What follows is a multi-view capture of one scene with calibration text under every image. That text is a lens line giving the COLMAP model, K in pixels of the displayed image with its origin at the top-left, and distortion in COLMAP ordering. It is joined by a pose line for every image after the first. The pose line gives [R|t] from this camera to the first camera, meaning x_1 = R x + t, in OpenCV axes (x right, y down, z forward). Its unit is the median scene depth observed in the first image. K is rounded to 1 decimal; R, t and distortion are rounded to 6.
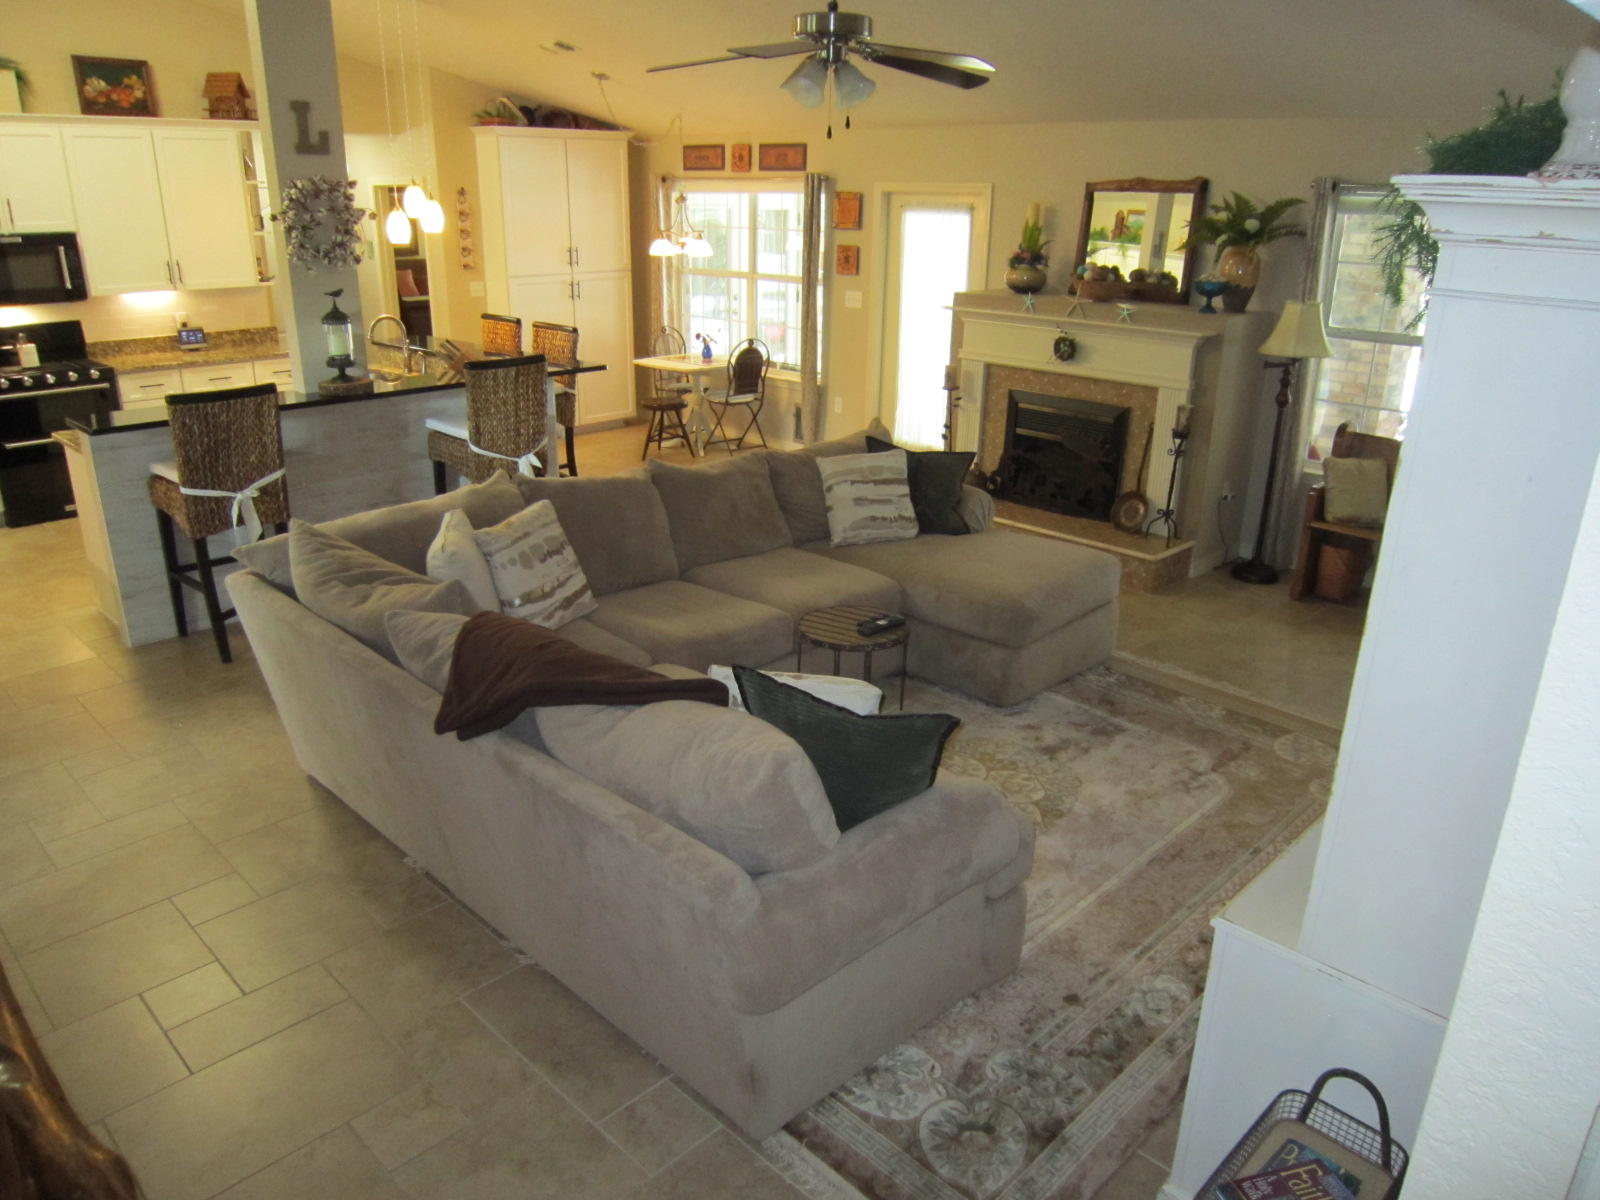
lens RADIAL K [[1139.3, 0, 796.3], [0, 1139.3, 603.3], [0, 0, 1]] dist [-0.049160, 0.014907]
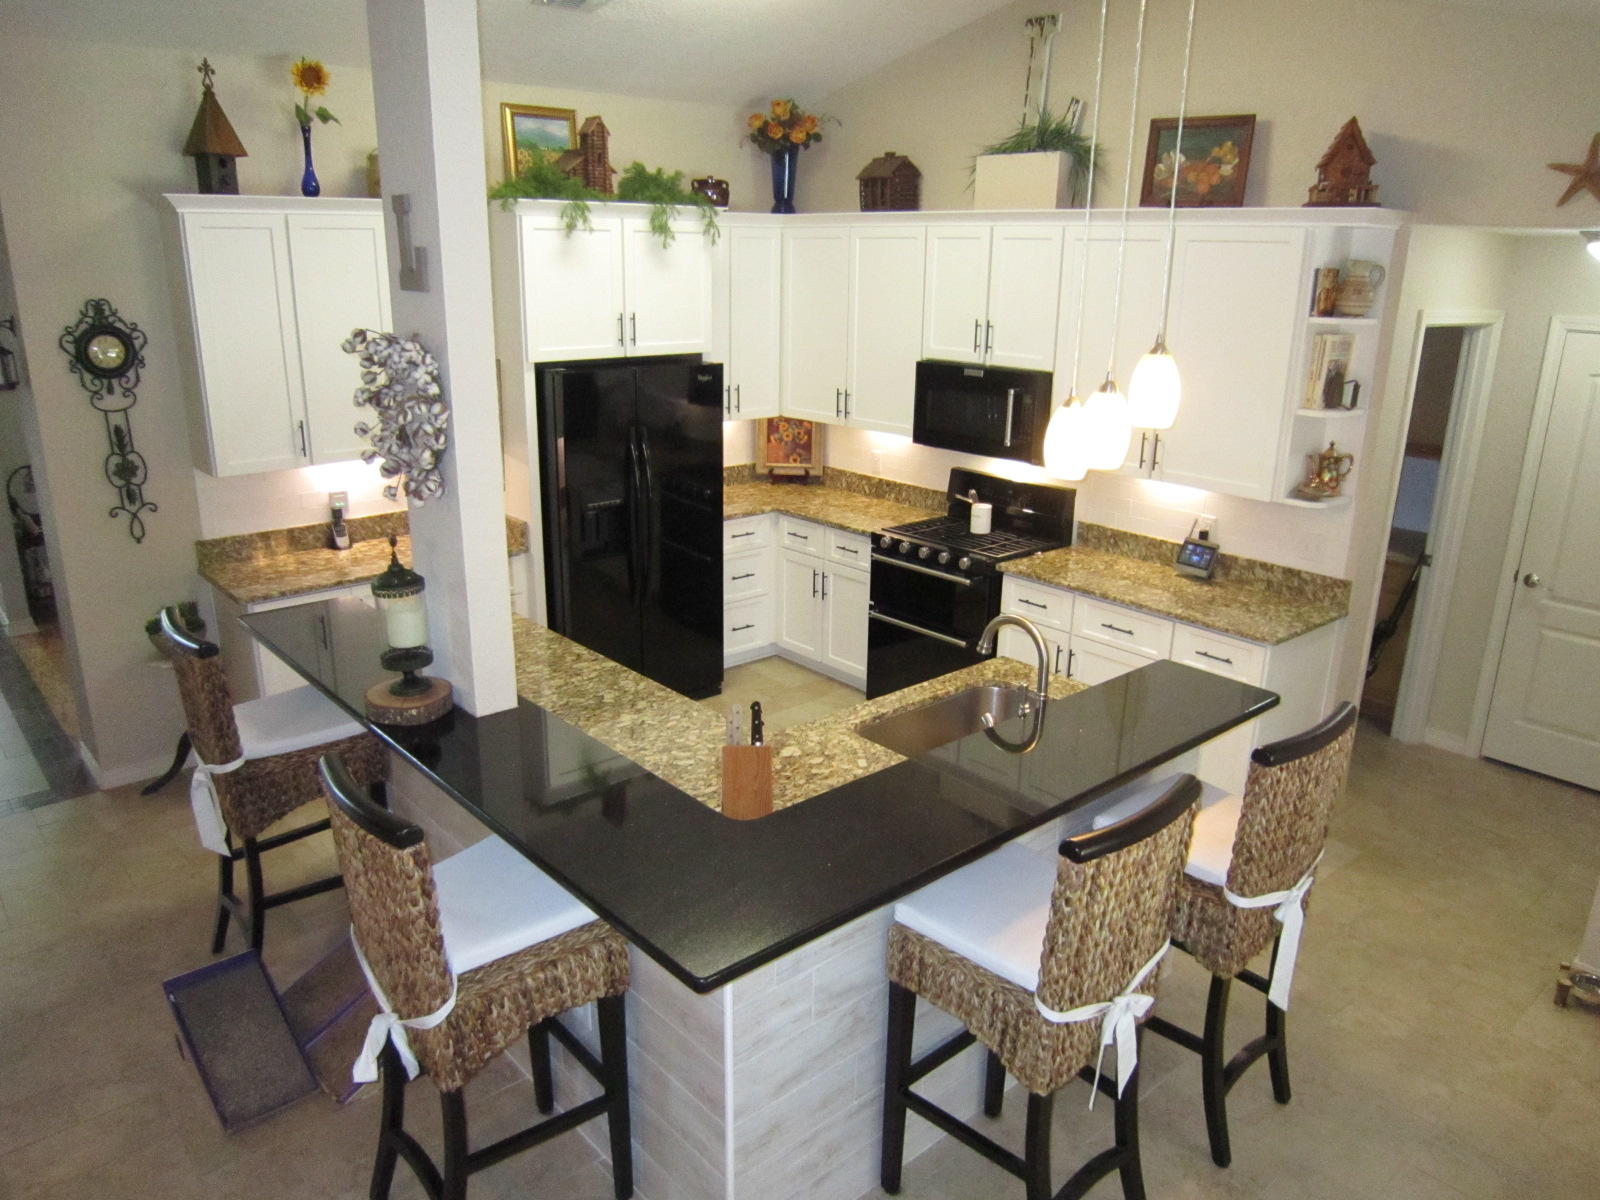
lens RADIAL K [[1139.3, 0, 804.1], [0, 1139.3, 604.2], [0, 0, 1]] dist [-0.049160, 0.014907]
pose [[-0.074556, 0.294533, -0.952728, 0.086206], [-0.356905, 0.884221, 0.301284, -0.353115], [0.931161, 0.362496, 0.039196, 0.853351]]
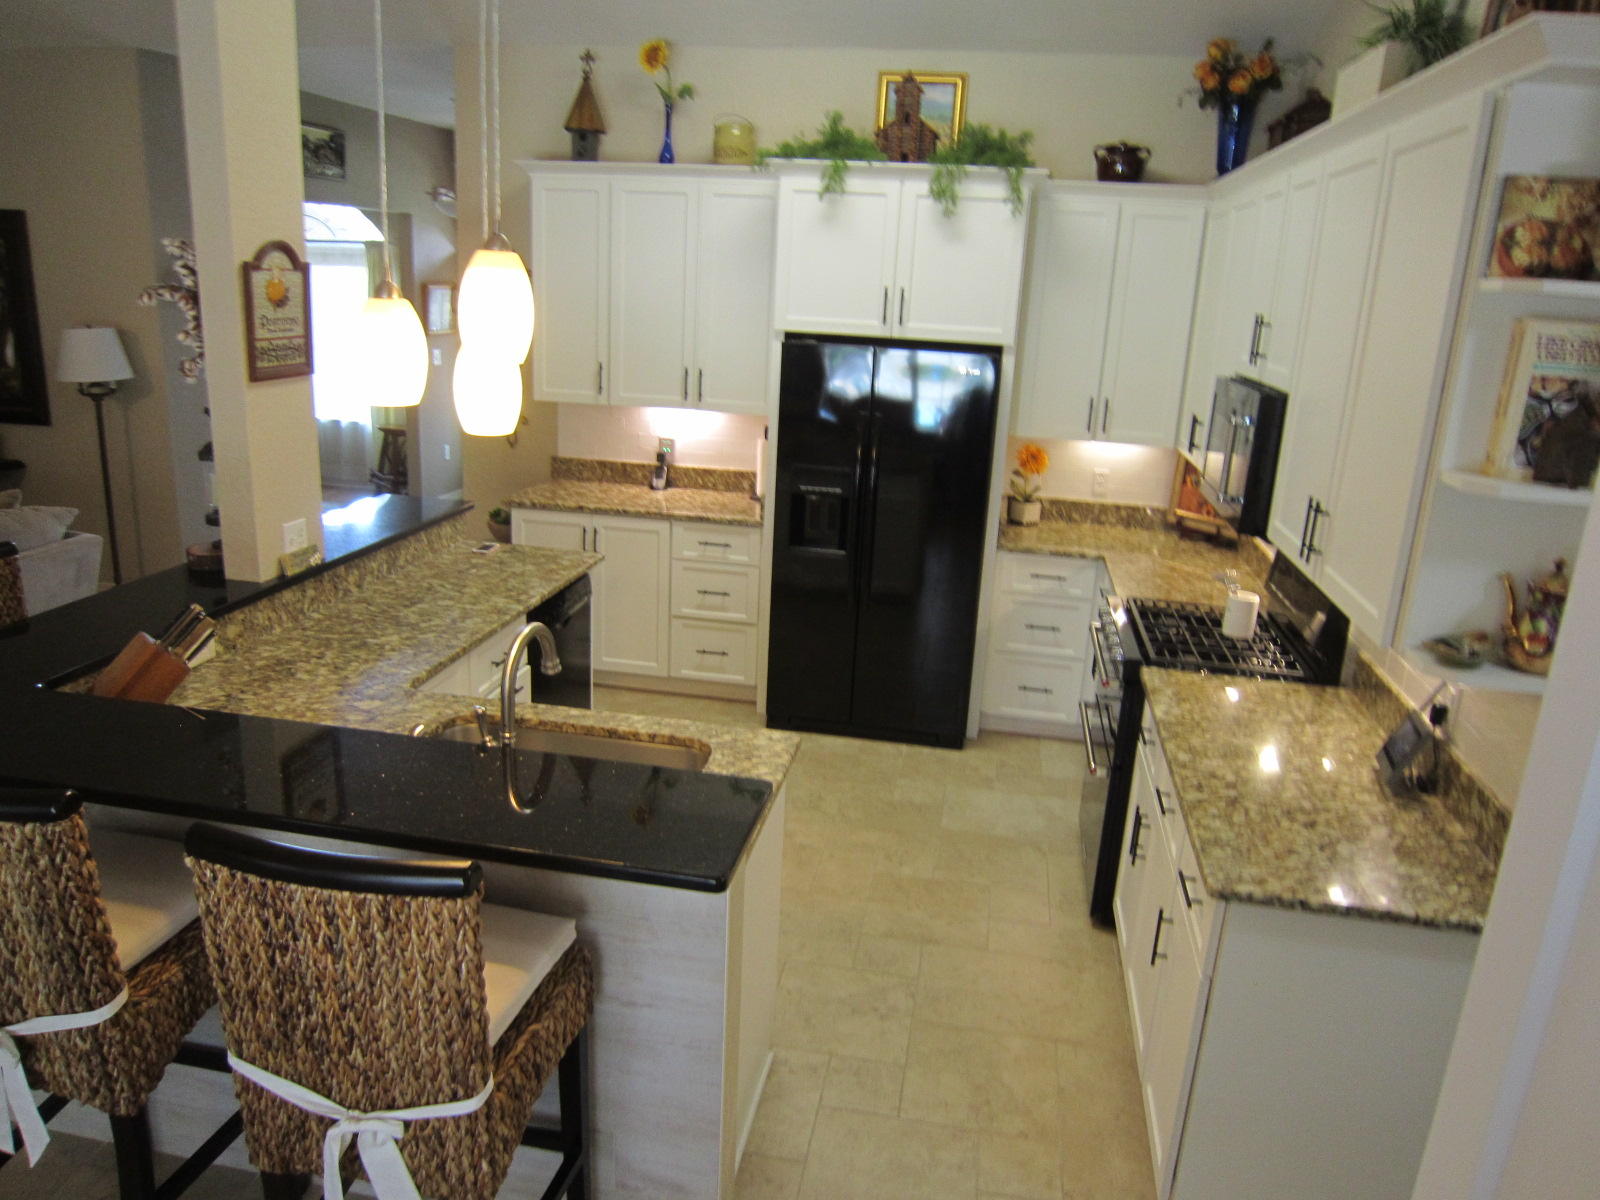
lens RADIAL K [[1139.3, 0, 791.7], [0, 1139.3, 596.6], [0, 0, 1]] dist [-0.049160, 0.014907]
pose [[-0.829439, 0.115535, -0.546518, -0.236651], [-0.239441, 0.810399, 0.534716, -0.451577], [0.504676, 0.574373, -0.644513, 1.208194]]
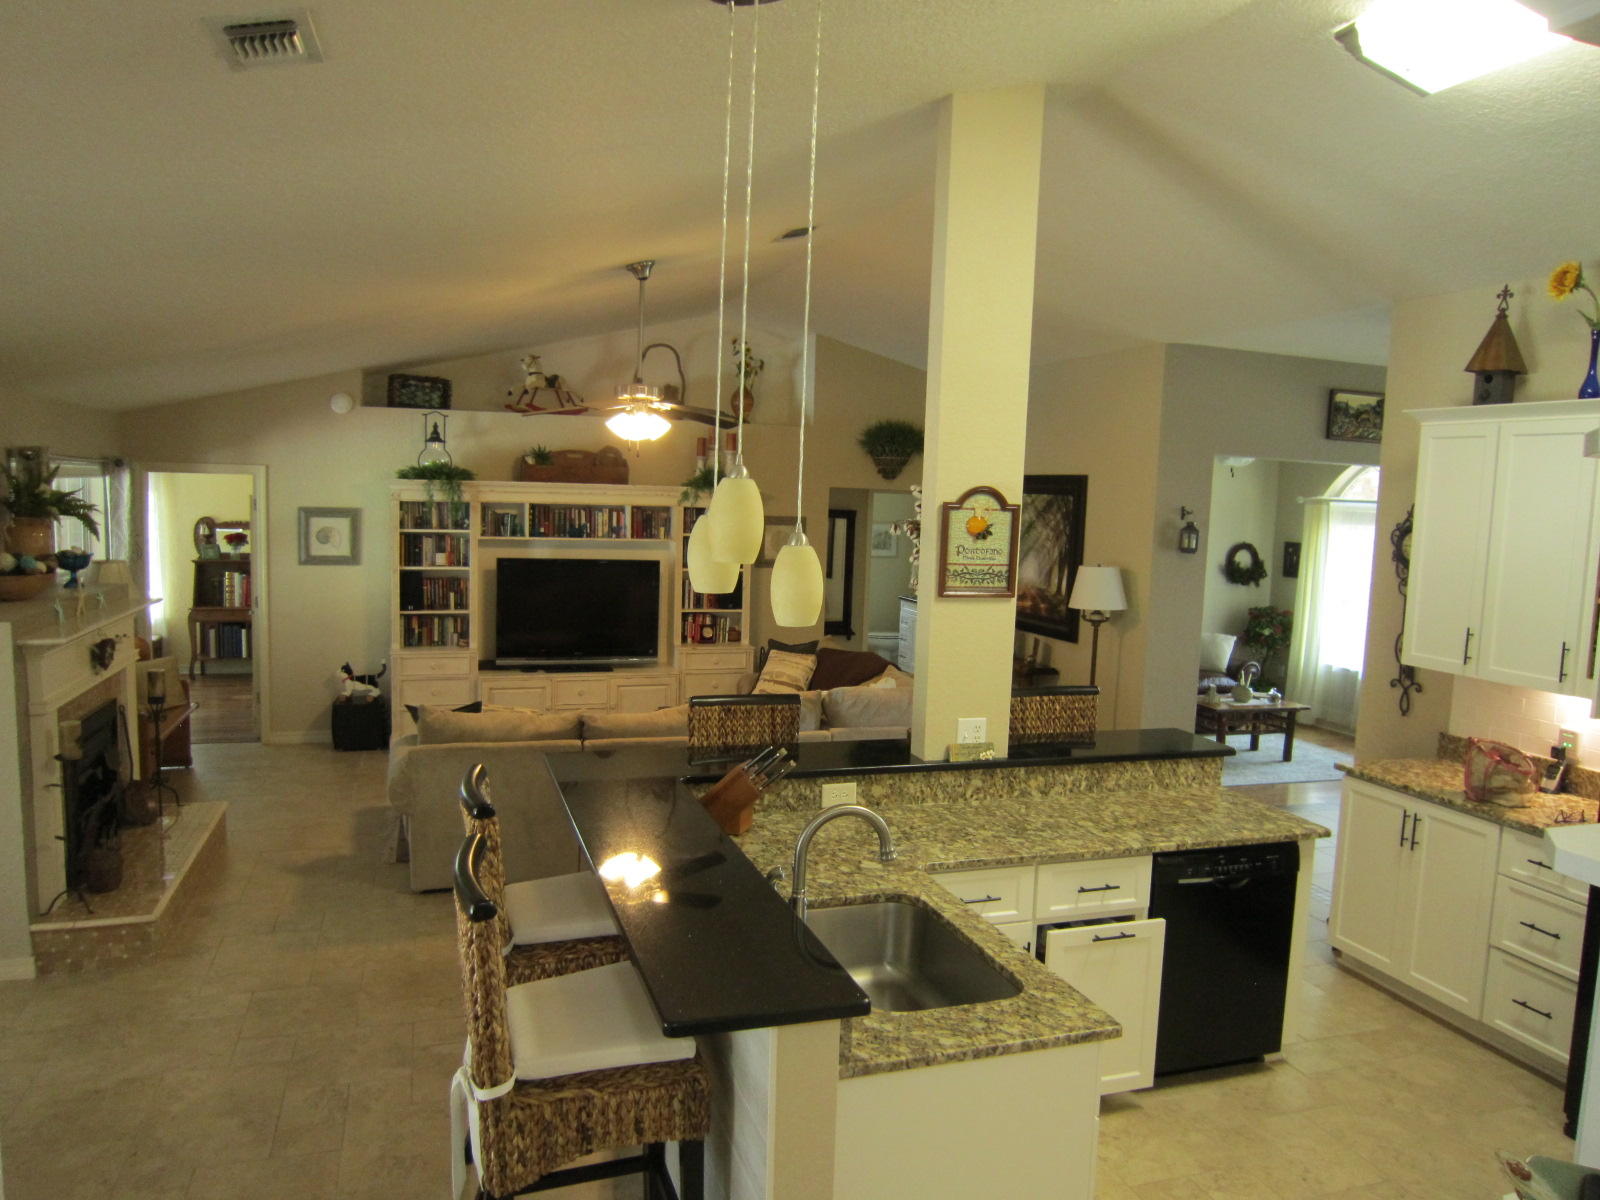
lens RADIAL K [[1139.3, 0, 810.0], [0, 1139.3, 596.5], [0, 0, 1]] dist [-0.049160, 0.014907]
pose [[-0.895201, -0.080354, 0.438359, -0.507765], [0.116495, 0.907222, 0.404200, -0.463141], [-0.430168, 0.412906, -0.802785, 1.237943]]
